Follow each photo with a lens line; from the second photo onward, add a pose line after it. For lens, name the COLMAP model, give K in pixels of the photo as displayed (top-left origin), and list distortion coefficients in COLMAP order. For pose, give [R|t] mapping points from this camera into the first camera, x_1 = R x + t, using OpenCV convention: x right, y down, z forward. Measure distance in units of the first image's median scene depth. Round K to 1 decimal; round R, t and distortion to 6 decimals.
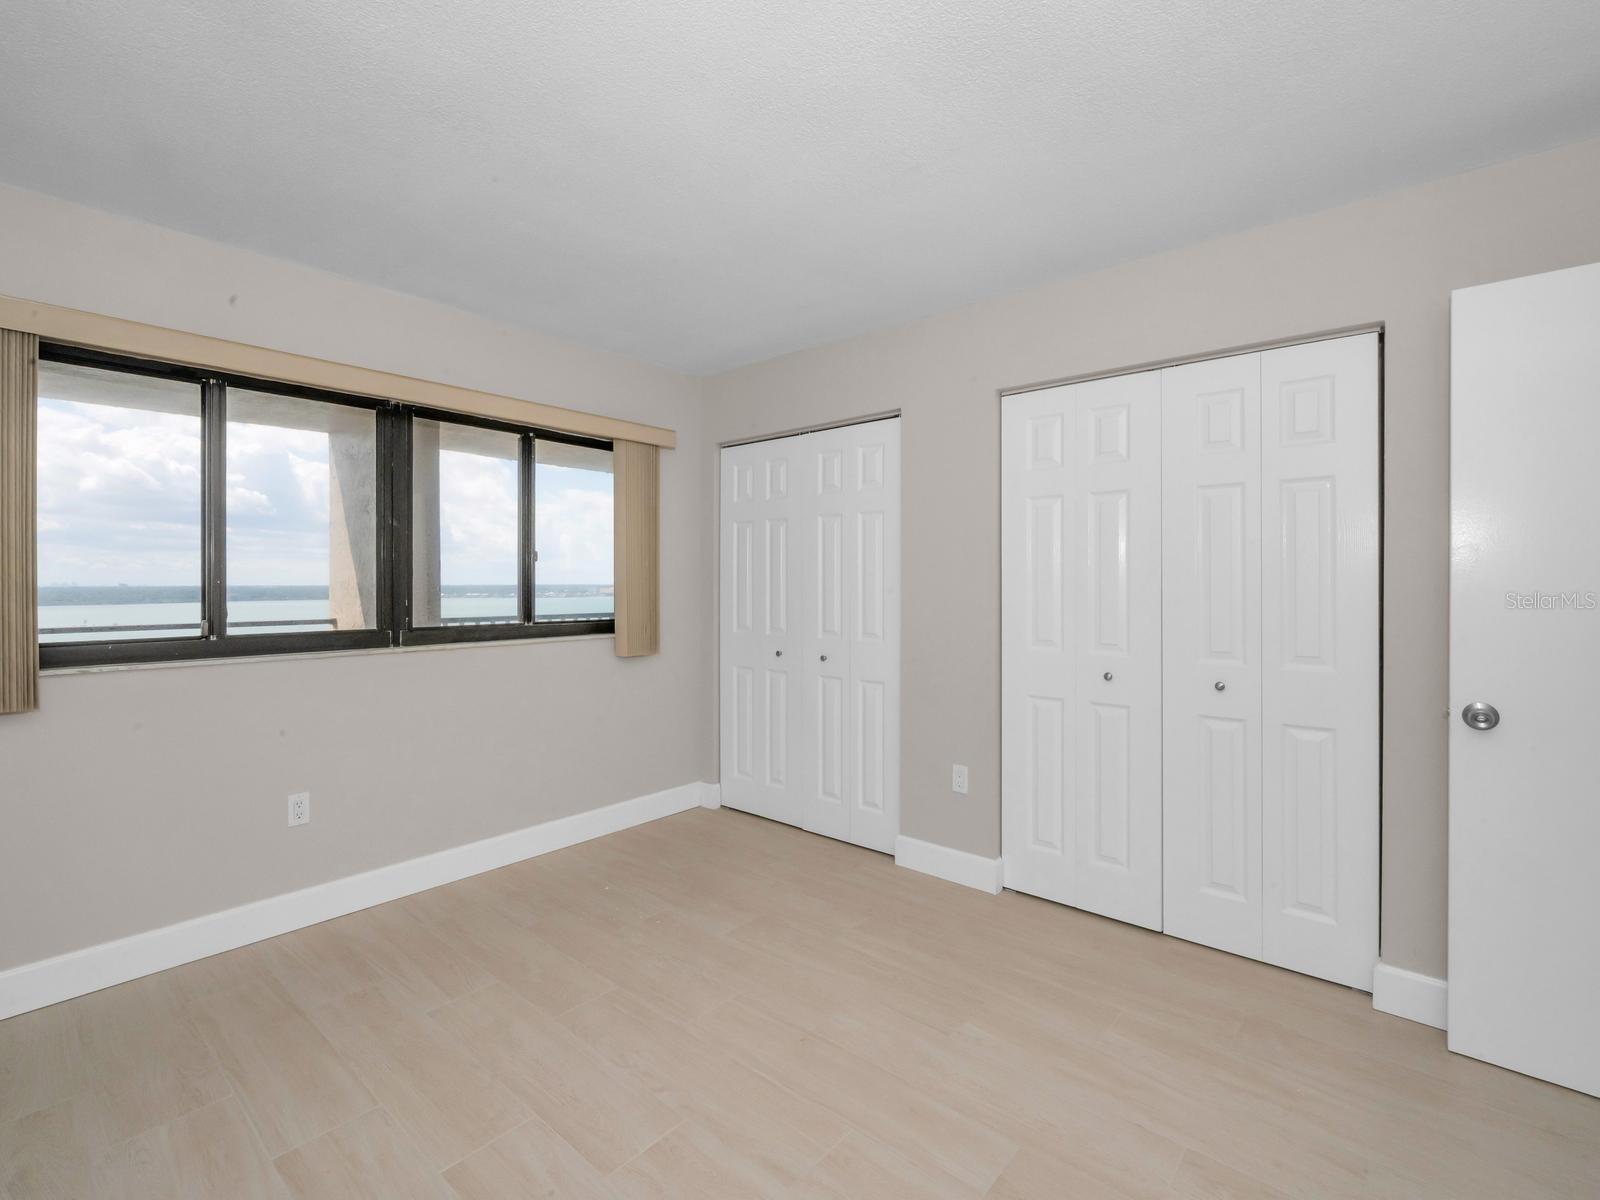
lens RADIAL K [[715.9, 0, 795.3], [0, 715.9, 589.6], [0, 0, 1]] dist [-0.003340, 0.001424]
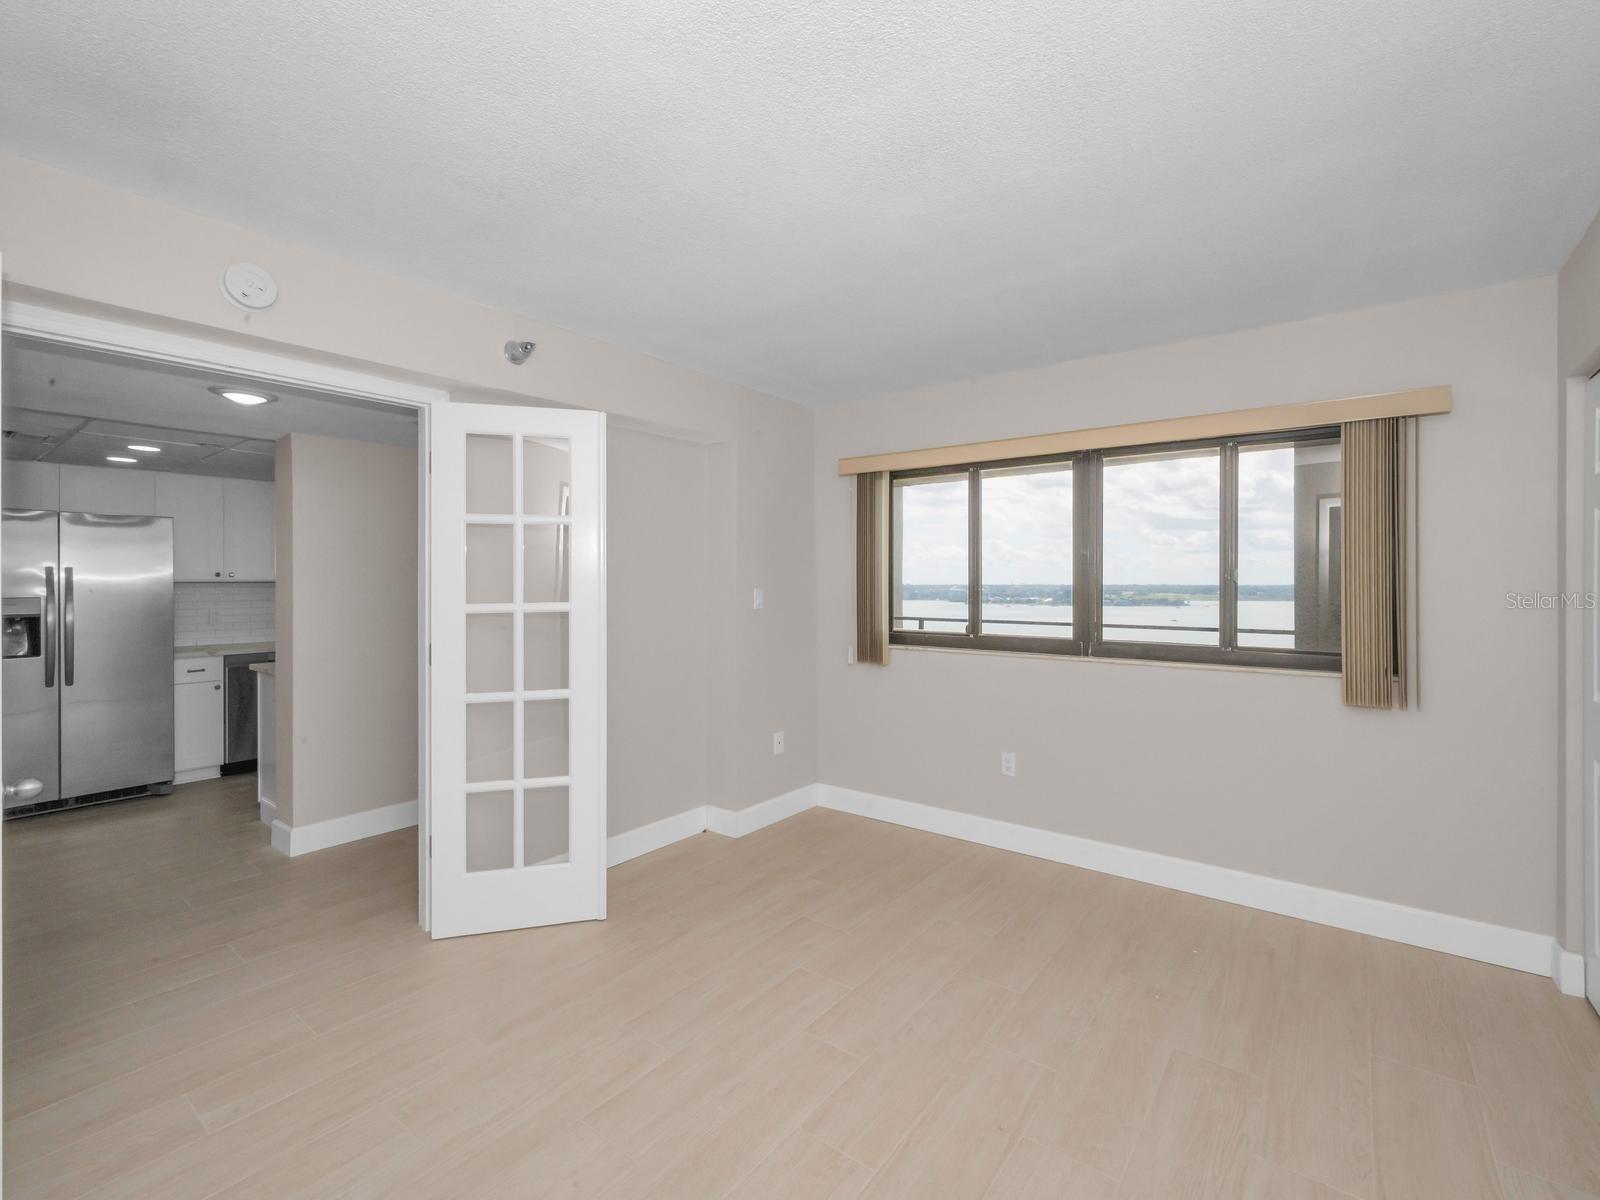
lens RADIAL K [[715.9, 0, 795.3], [0, 715.9, 589.6], [0, 0, 1]] dist [-0.003340, 0.001424]
pose [[0.075709, 0.030840, -0.996653, 0.576079], [-0.003287, 0.999524, 0.030679, -0.064654], [0.997125, 0.000954, 0.075775, 0.429847]]
